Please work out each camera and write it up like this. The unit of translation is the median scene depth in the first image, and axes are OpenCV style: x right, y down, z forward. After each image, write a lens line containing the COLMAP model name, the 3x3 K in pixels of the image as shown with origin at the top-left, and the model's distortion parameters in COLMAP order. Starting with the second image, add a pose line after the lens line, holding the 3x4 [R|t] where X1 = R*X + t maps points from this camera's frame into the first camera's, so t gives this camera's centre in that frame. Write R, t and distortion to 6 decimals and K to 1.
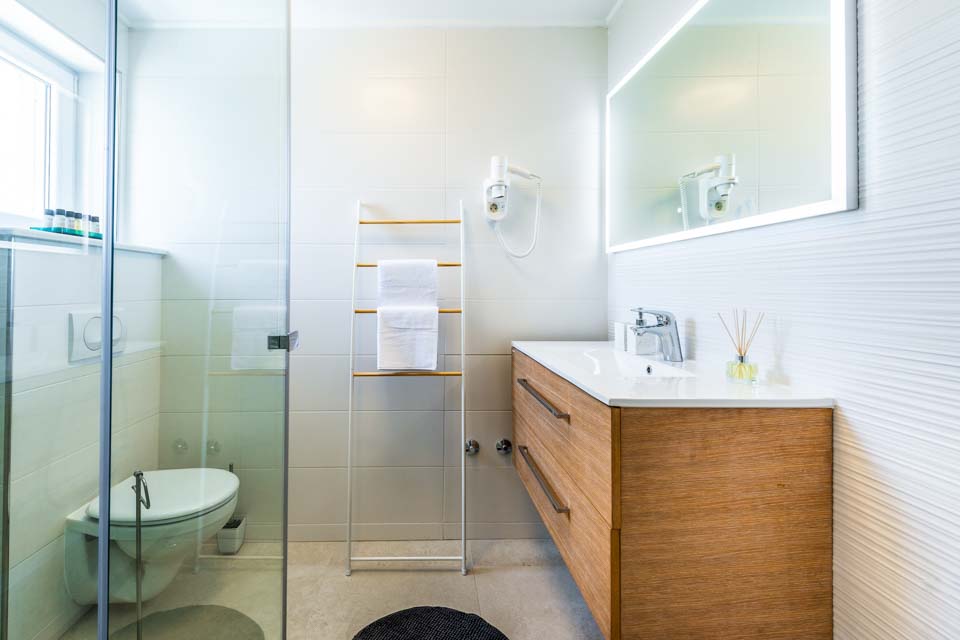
lens RADIAL K [[381.6, 0, 453.3], [0, 381.6, 286.4], [0, 0, 1]] dist [0.003095, -0.000007]
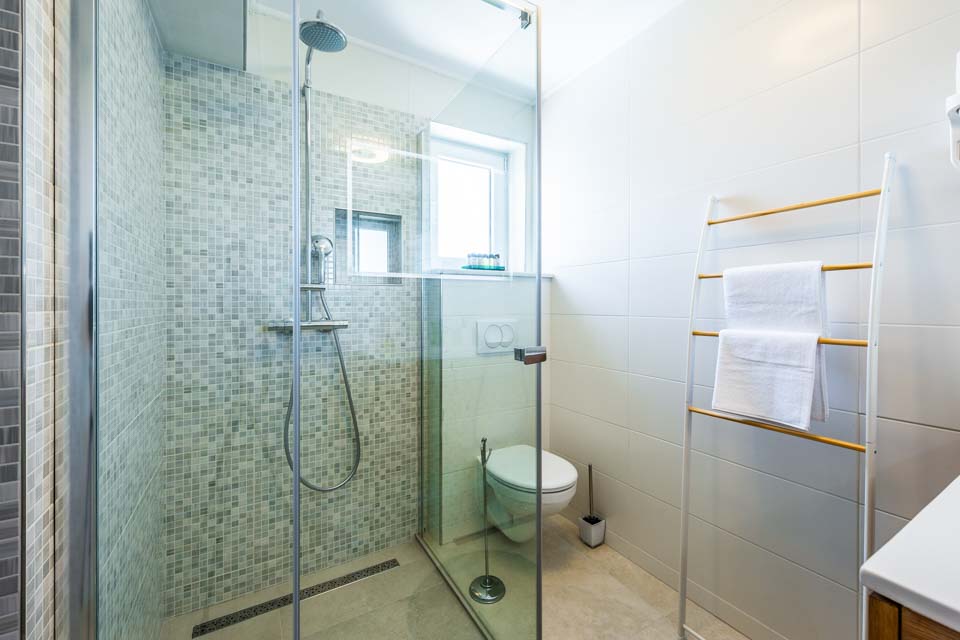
lens RADIAL K [[381.6, 0, 462.3], [0, 381.6, 305.3], [0, 0, 1]] dist [0.003095, -0.000007]
pose [[0.505786, 0.000610, -0.862659, 0.210032], [0.005654, 0.999976, 0.004022, -0.000839], [0.862640, -0.006912, 0.505771, 0.154698]]
